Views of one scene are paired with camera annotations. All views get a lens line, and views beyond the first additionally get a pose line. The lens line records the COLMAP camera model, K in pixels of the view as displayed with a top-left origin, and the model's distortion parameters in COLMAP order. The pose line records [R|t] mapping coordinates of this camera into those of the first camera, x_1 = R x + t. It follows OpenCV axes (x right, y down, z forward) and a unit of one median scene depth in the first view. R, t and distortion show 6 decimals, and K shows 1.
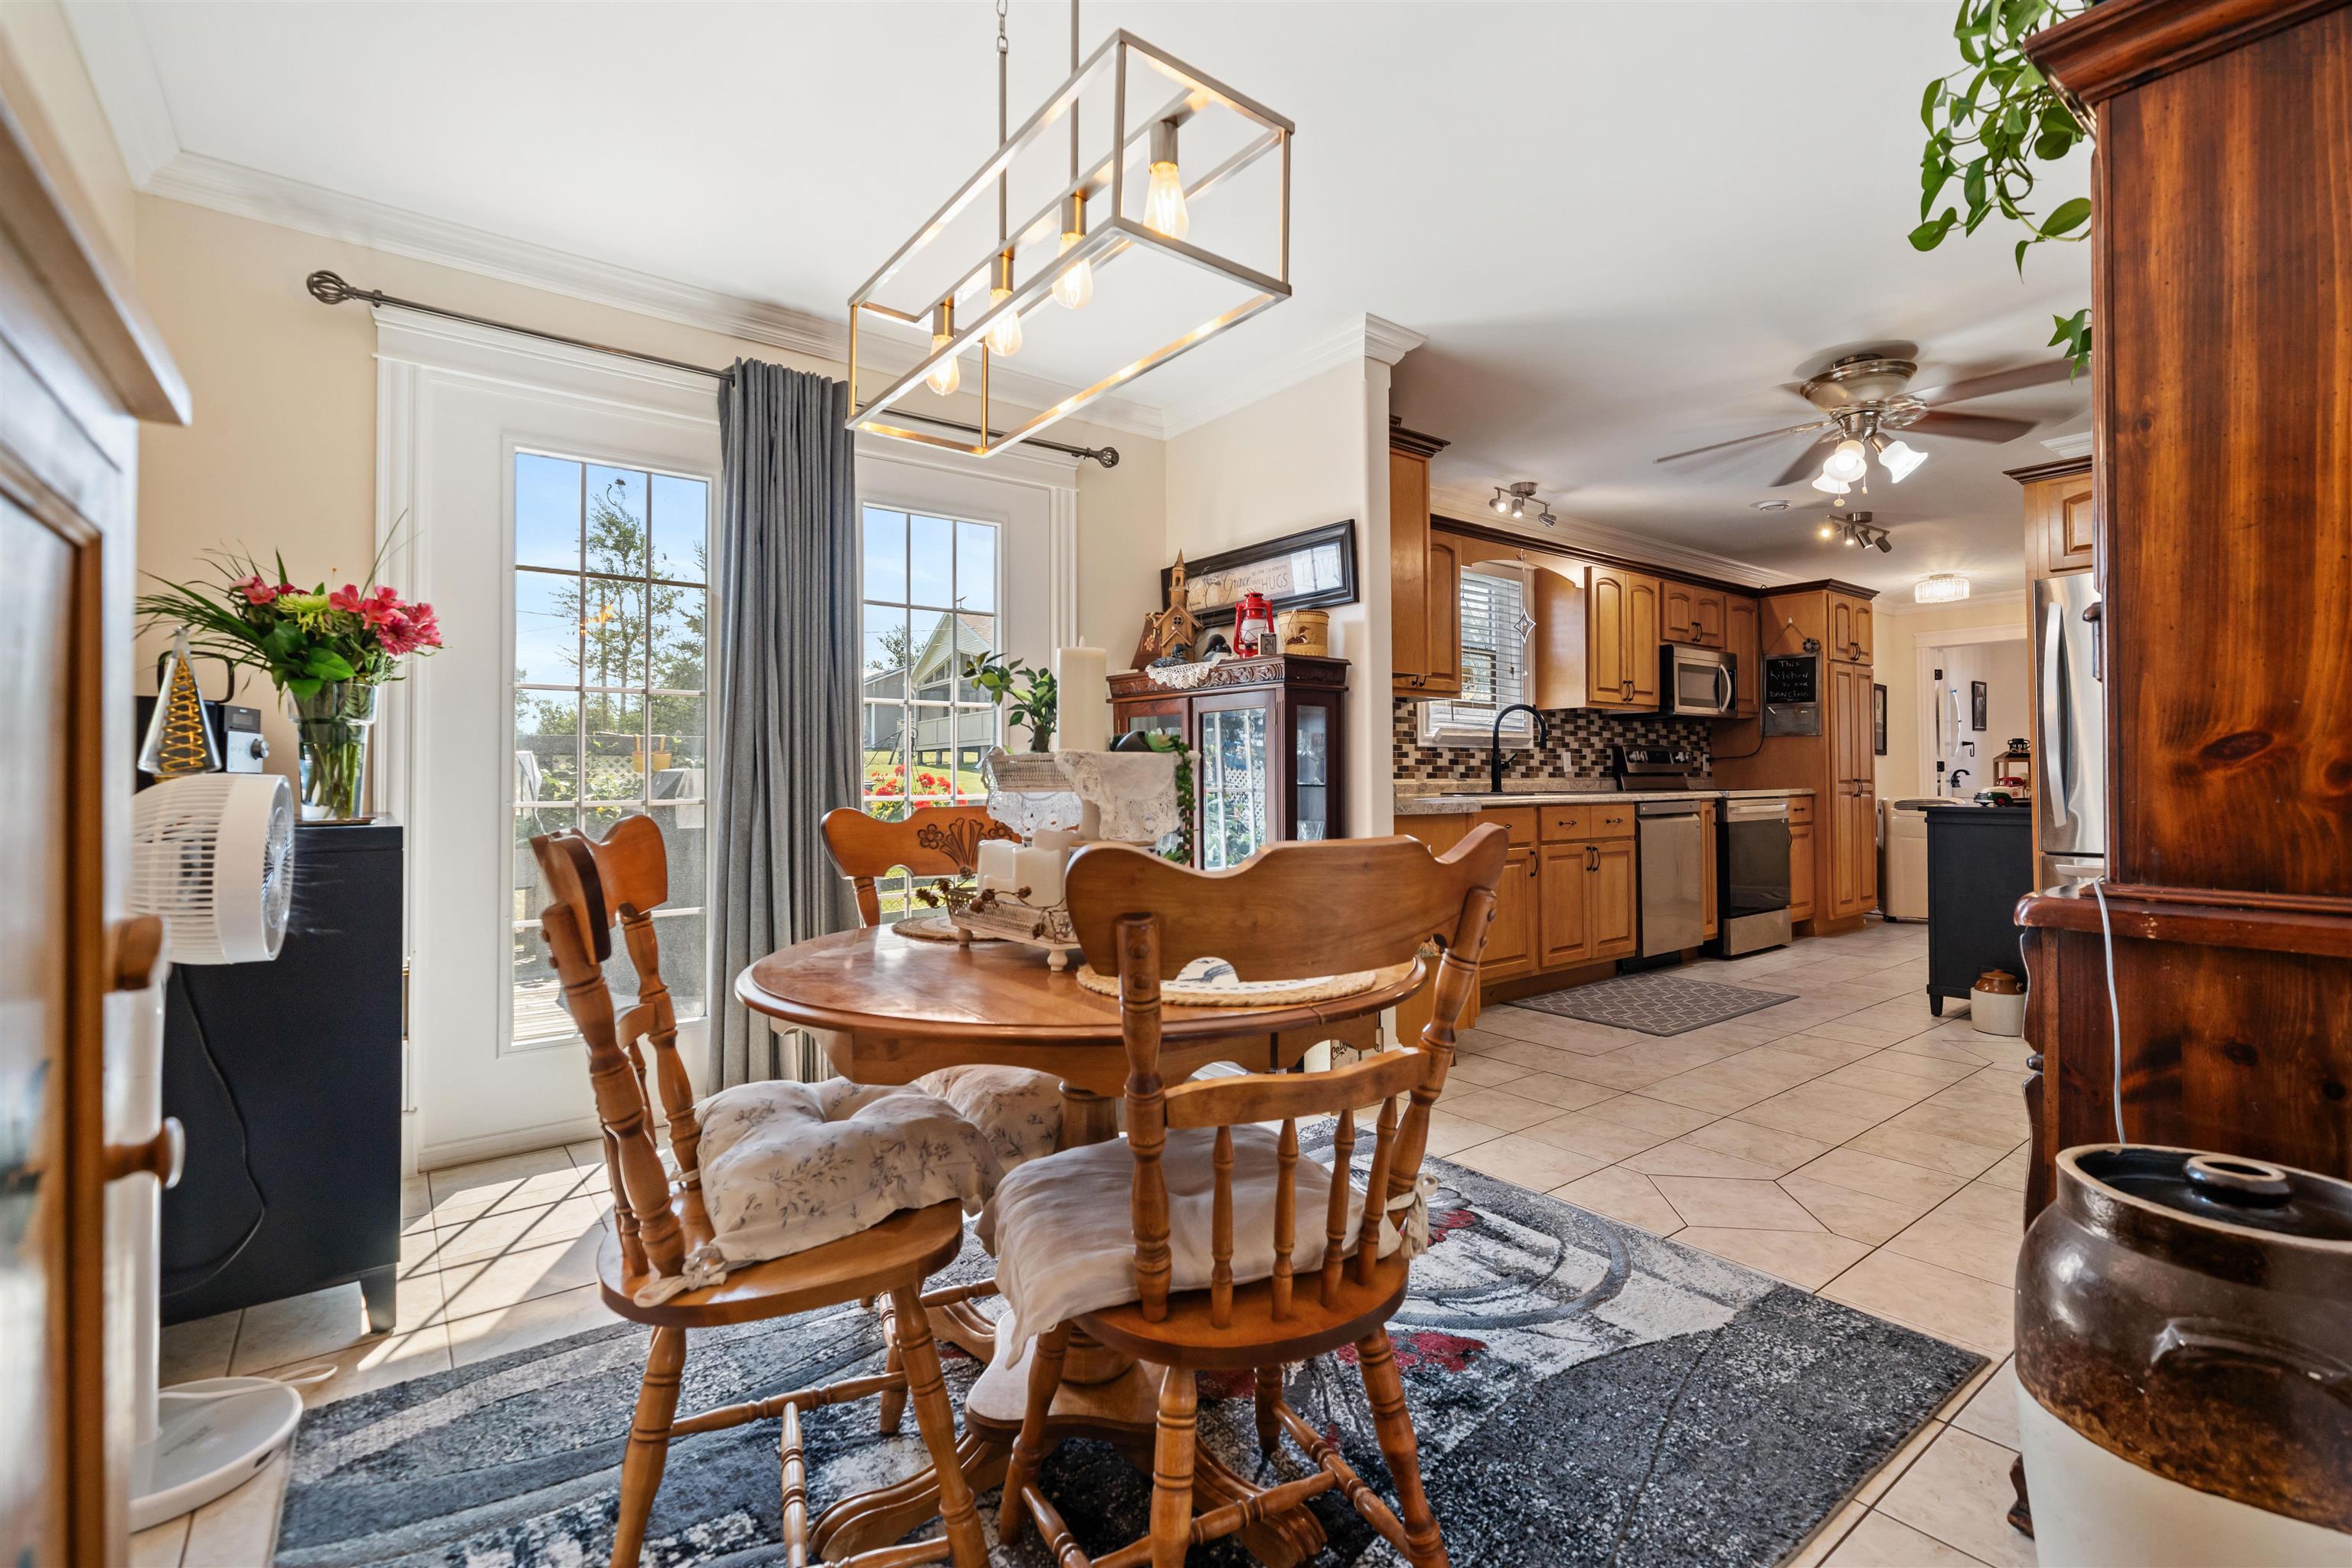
lens RADIAL K [[1029.3, 0, 1184.7], [0, 1029.3, 773.3], [0, 0, 1]] dist [-0.001818, 0.000272]
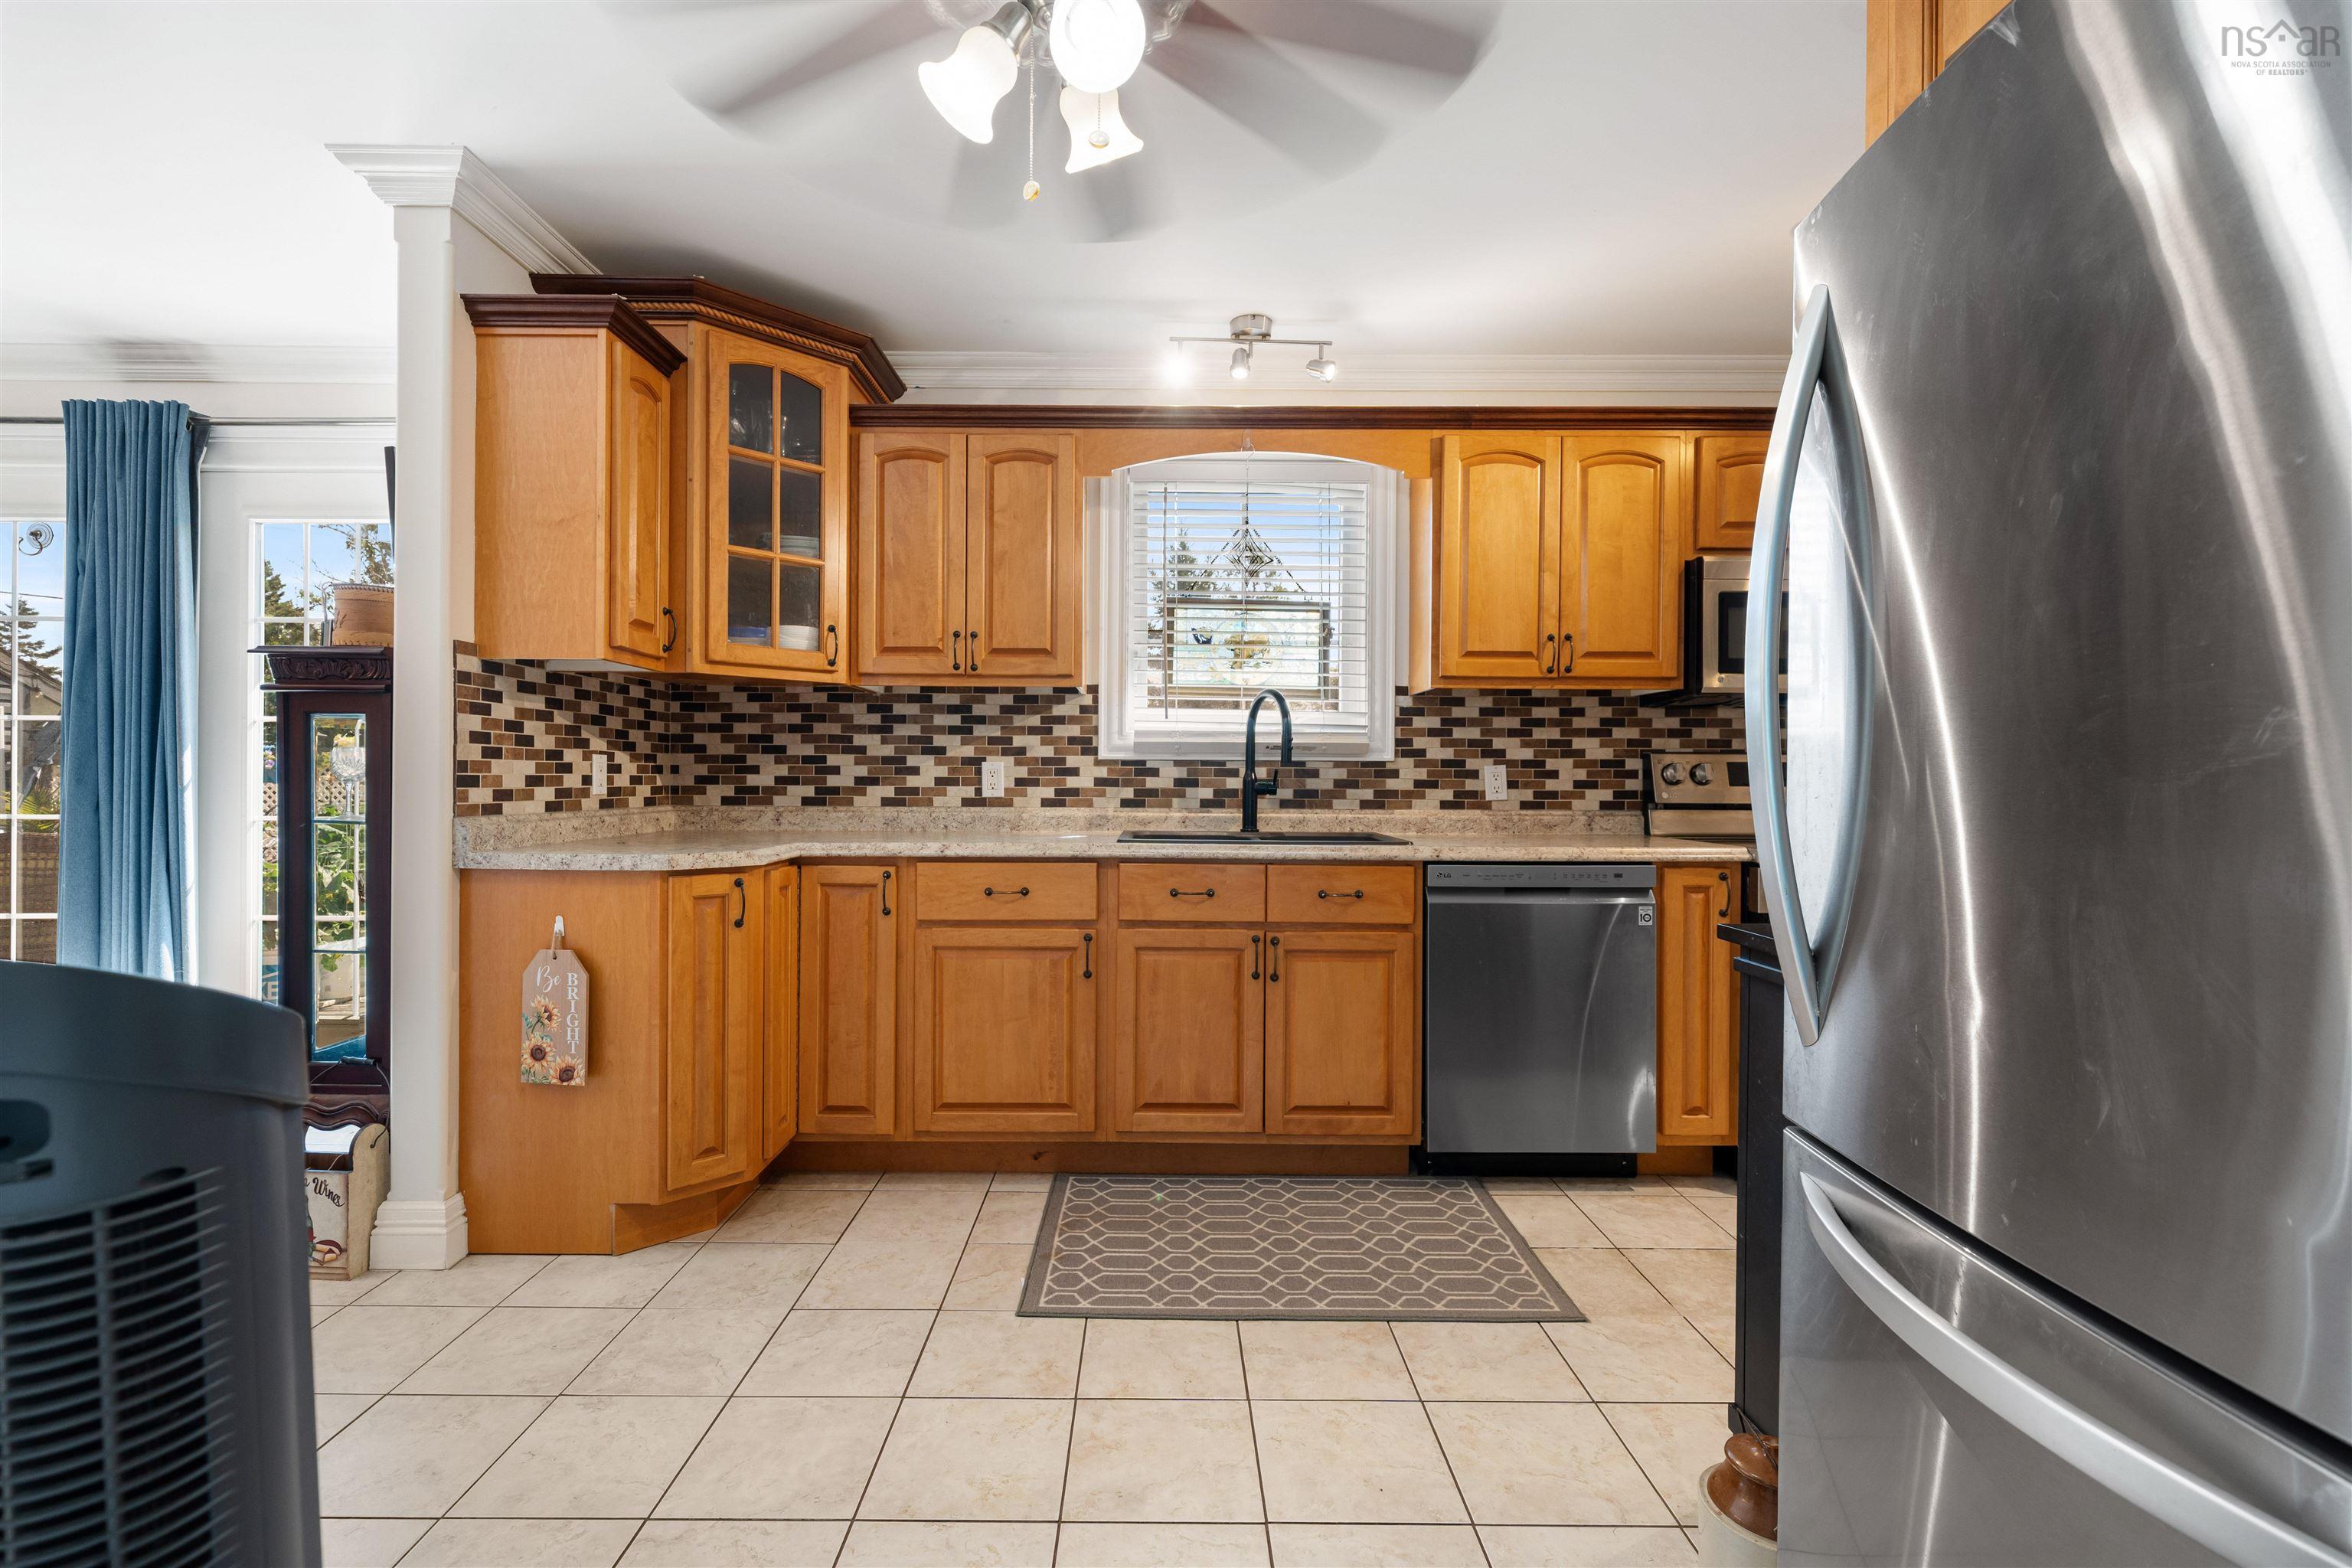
lens RADIAL K [[1029.3, 0, 1151.7], [0, 1029.3, 787.0], [0, 0, 1]] dist [-0.001818, 0.000272]
pose [[0.794846, 0.015181, -0.606622, 0.624625], [-0.008259, 0.999865, 0.014201, -0.016888], [0.606756, -0.006278, 0.794864, 0.468239]]
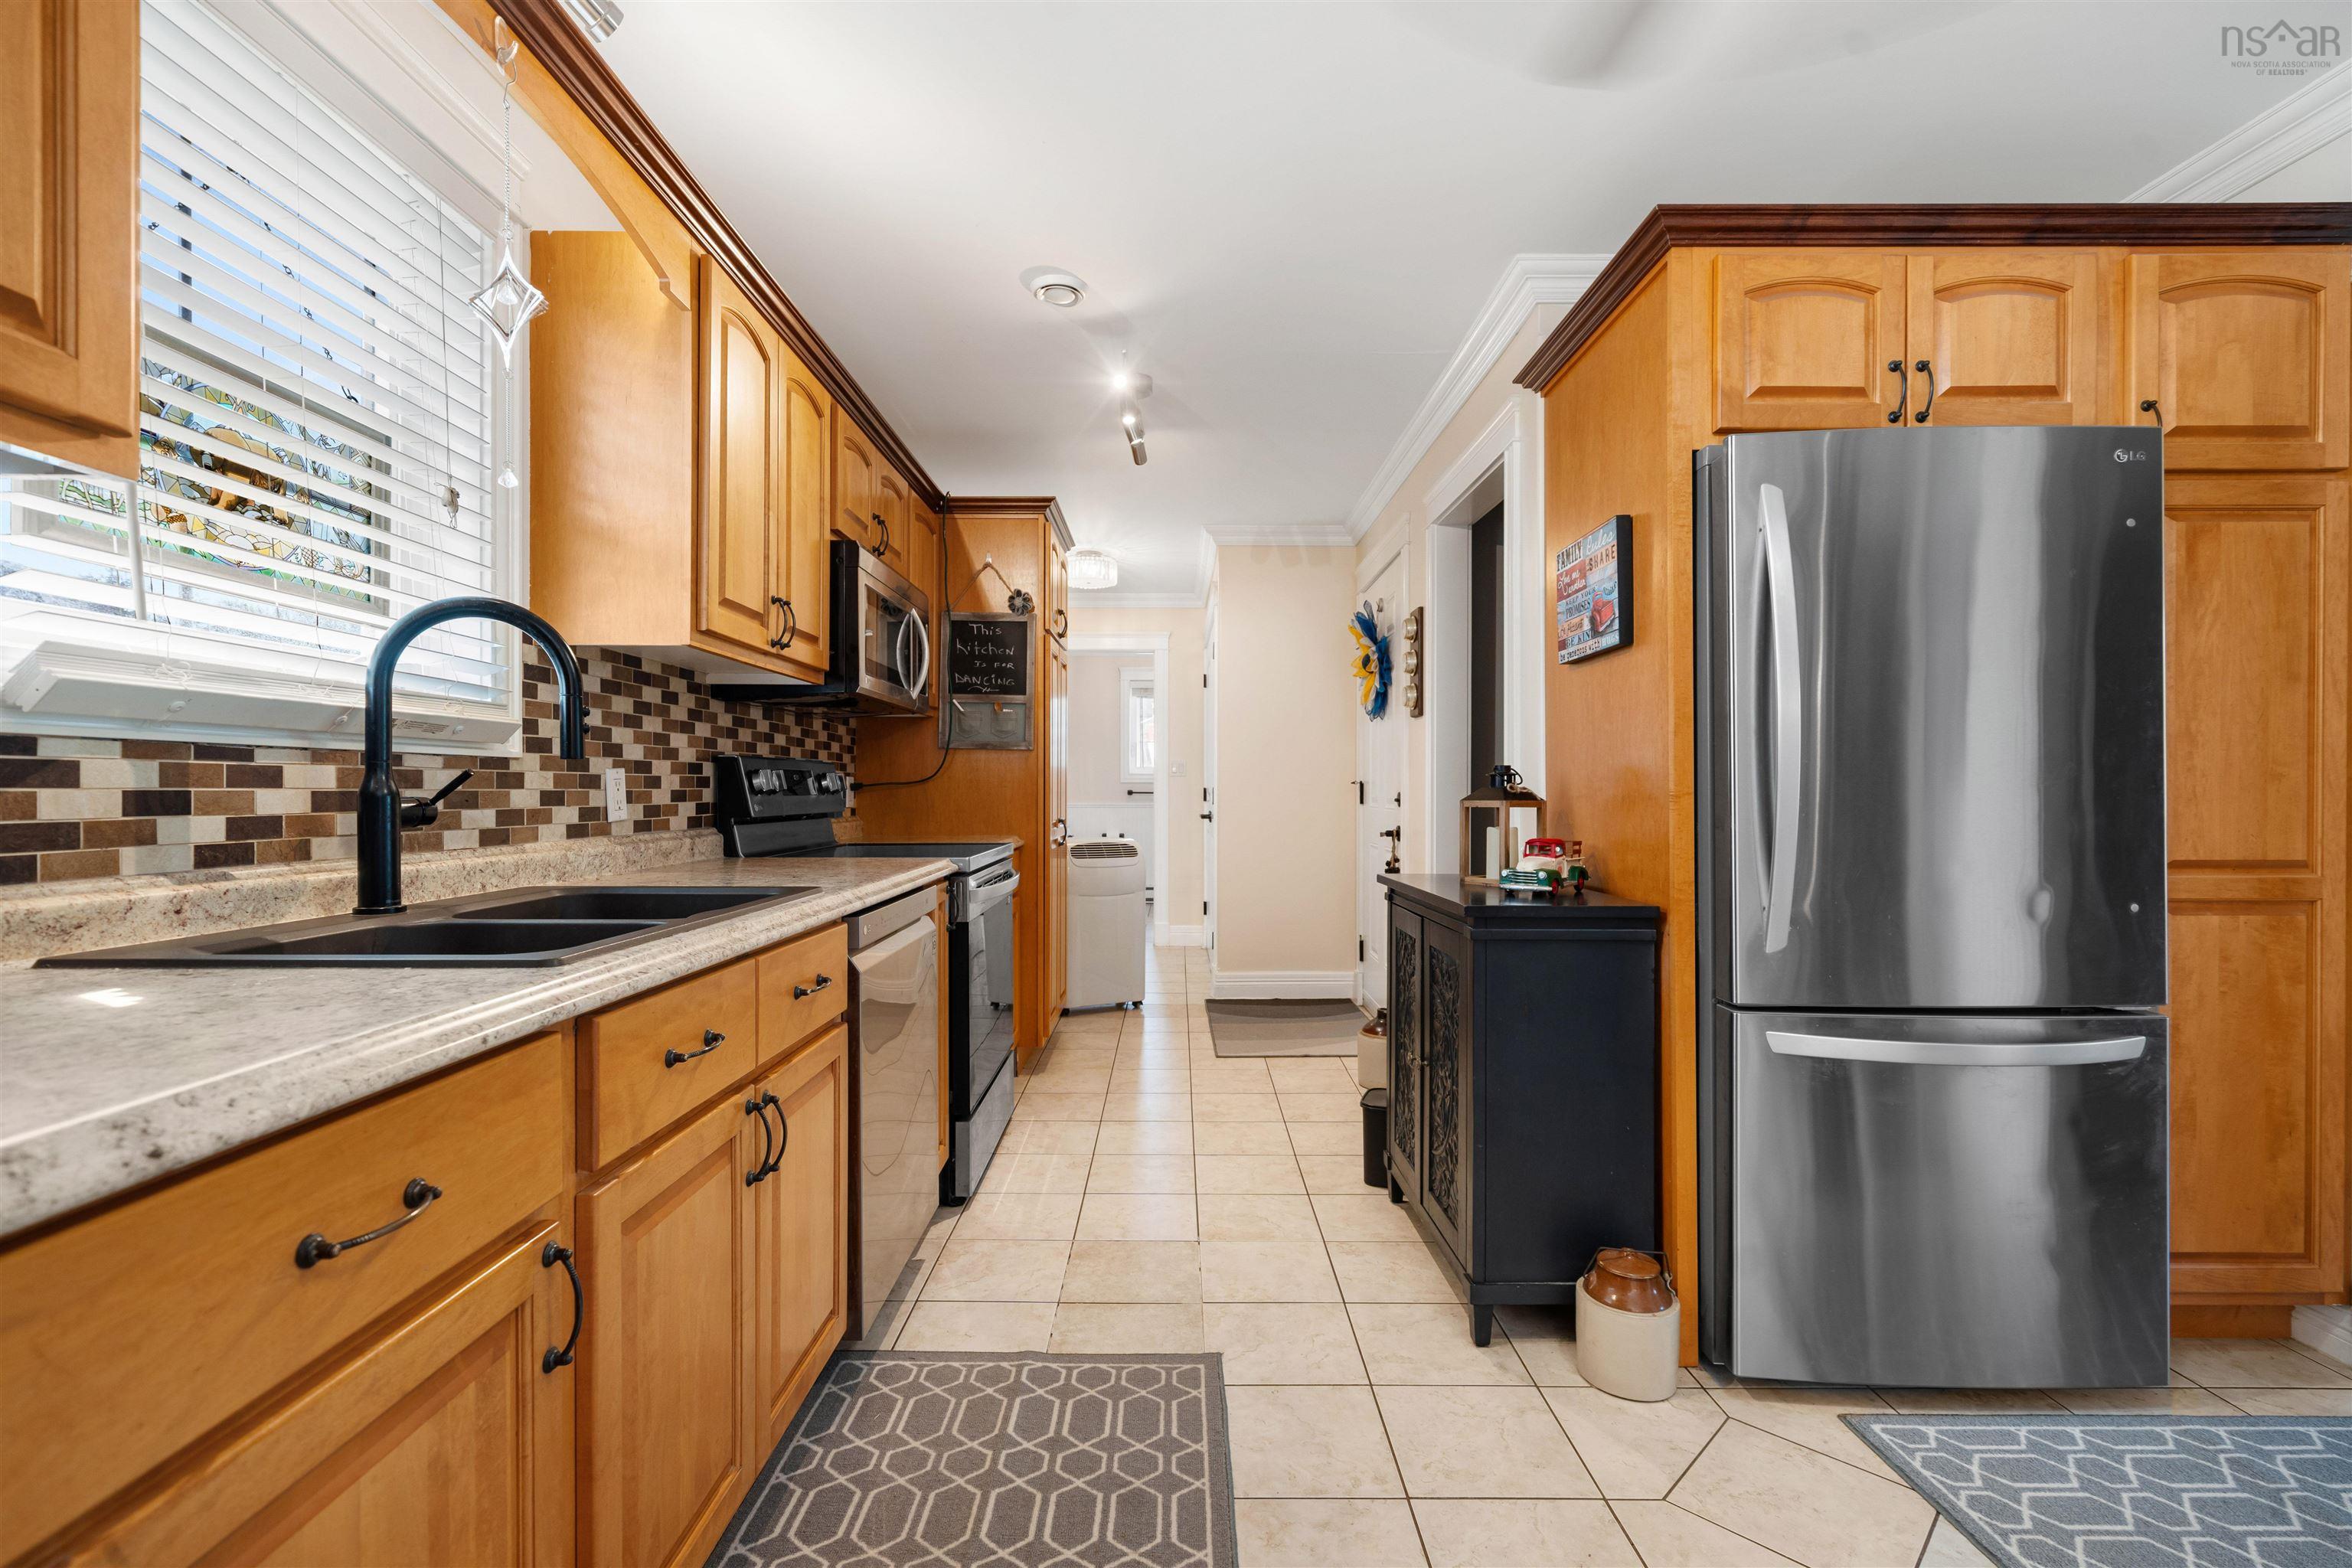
lens RADIAL K [[1029.3, 0, 1168.4], [0, 1029.3, 790.0], [0, 0, 1]] dist [-0.001818, 0.000272]
pose [[0.609621, 0.005855, 0.792671, 0.213090], [-0.006849, 0.999974, -0.002118, -0.014717], [-0.792663, -0.004138, 0.609646, 0.664726]]
